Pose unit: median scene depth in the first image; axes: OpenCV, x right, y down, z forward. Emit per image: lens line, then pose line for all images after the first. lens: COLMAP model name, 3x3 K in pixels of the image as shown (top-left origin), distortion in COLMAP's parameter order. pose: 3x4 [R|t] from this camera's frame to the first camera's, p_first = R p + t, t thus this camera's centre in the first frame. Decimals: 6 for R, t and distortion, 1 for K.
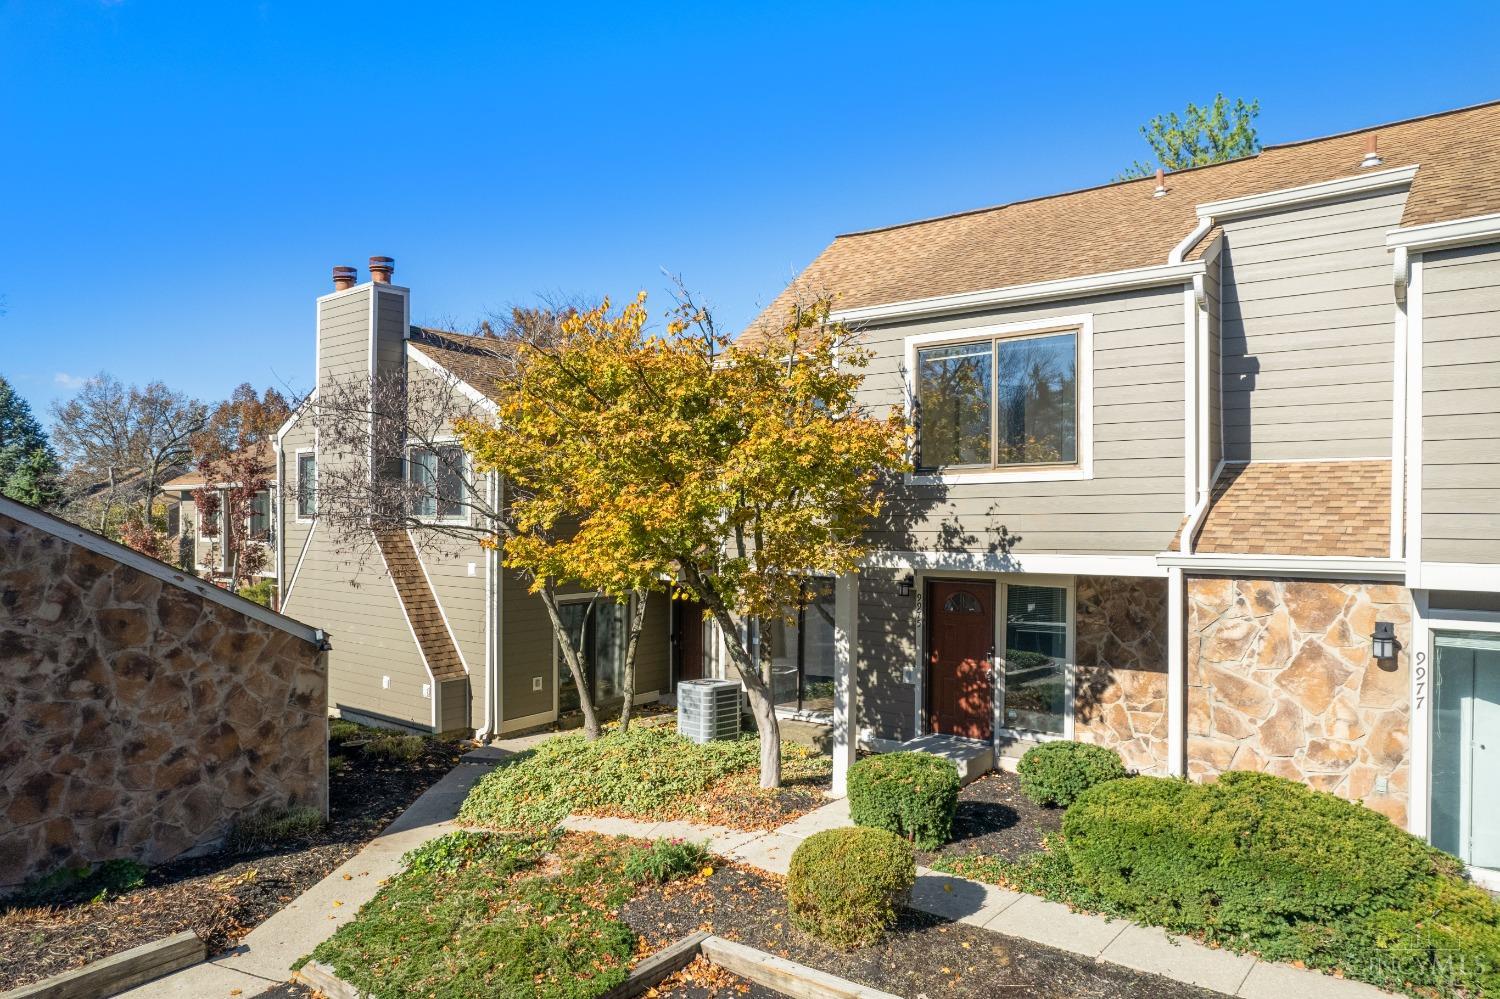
lens RADIAL K [[939.3, 0, 779.3], [0, 939.3, 504.1], [0, 0, 1]] dist [-0.029484, 0.002242]
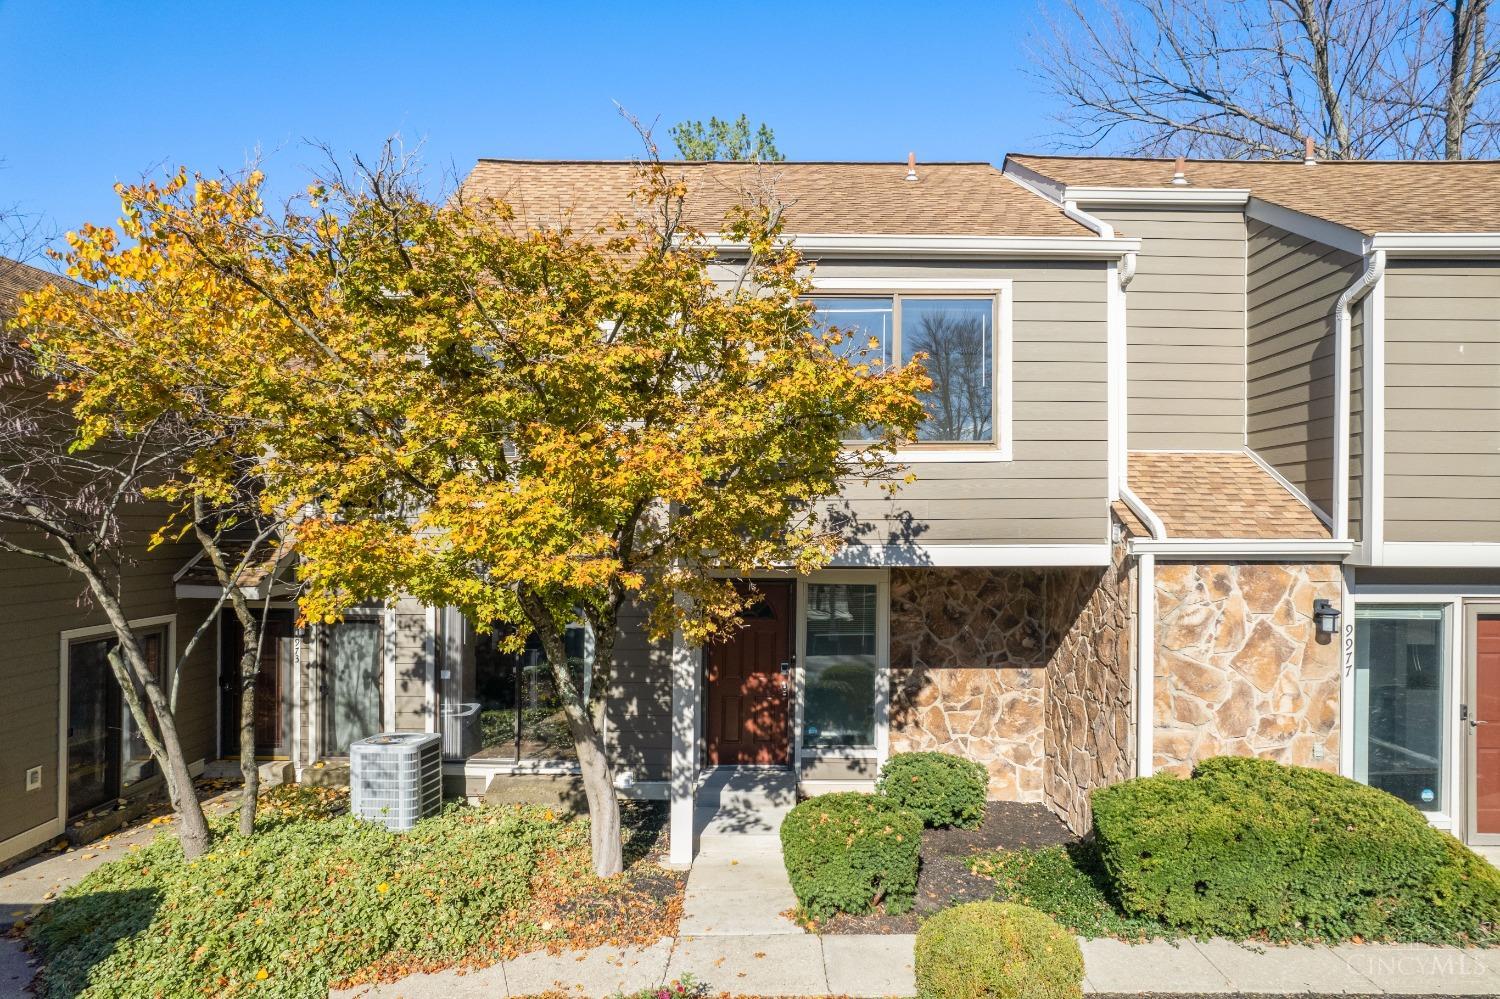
lens RADIAL K [[943.4, 0, 757.9], [0, 943.4, 512.7], [0, 0, 1]] dist [-0.053693, 0.042813]
pose [[0.803777, 0.009719, 0.594852, -0.366243], [-0.010976, 0.999939, -0.001507, 0.025098], [-0.594830, -0.005318, 0.803834, 0.370082]]
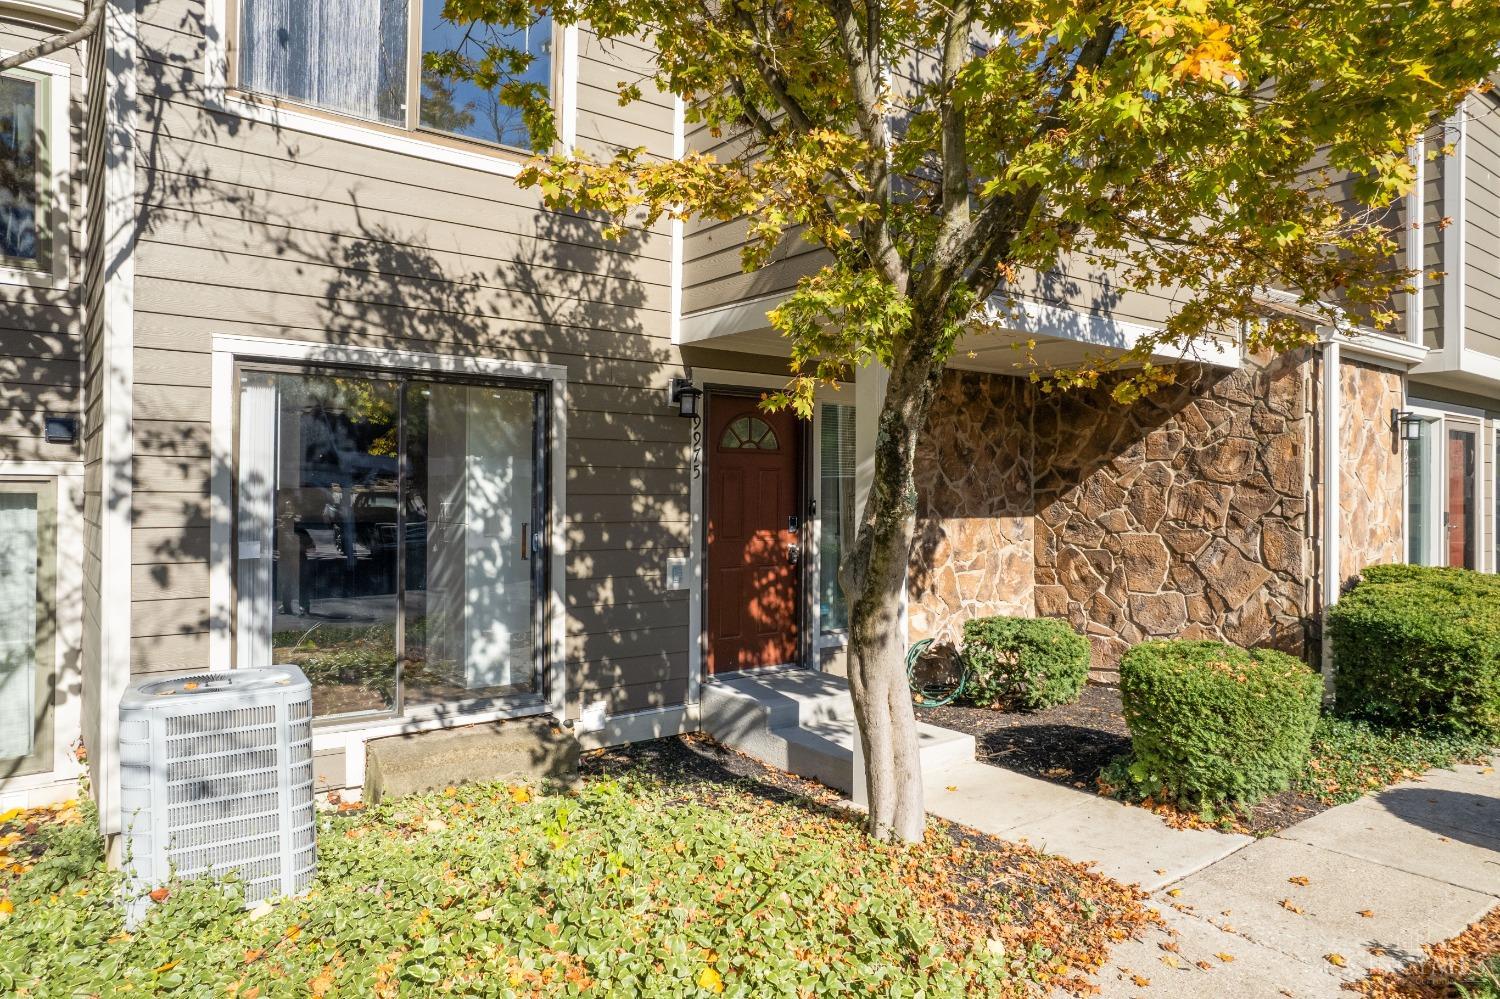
lens RADIAL K [[958.3, 0, 751.2], [0, 958.3, 491.5], [0, 0, 1]] dist [-0.062582, 0.059614]
pose [[0.275108, 0.002065, 0.961411, -0.431527], [-0.018394, 0.999826, 0.003116, 0.166207], [-0.961237, -0.018542, 0.275098, 1.003696]]
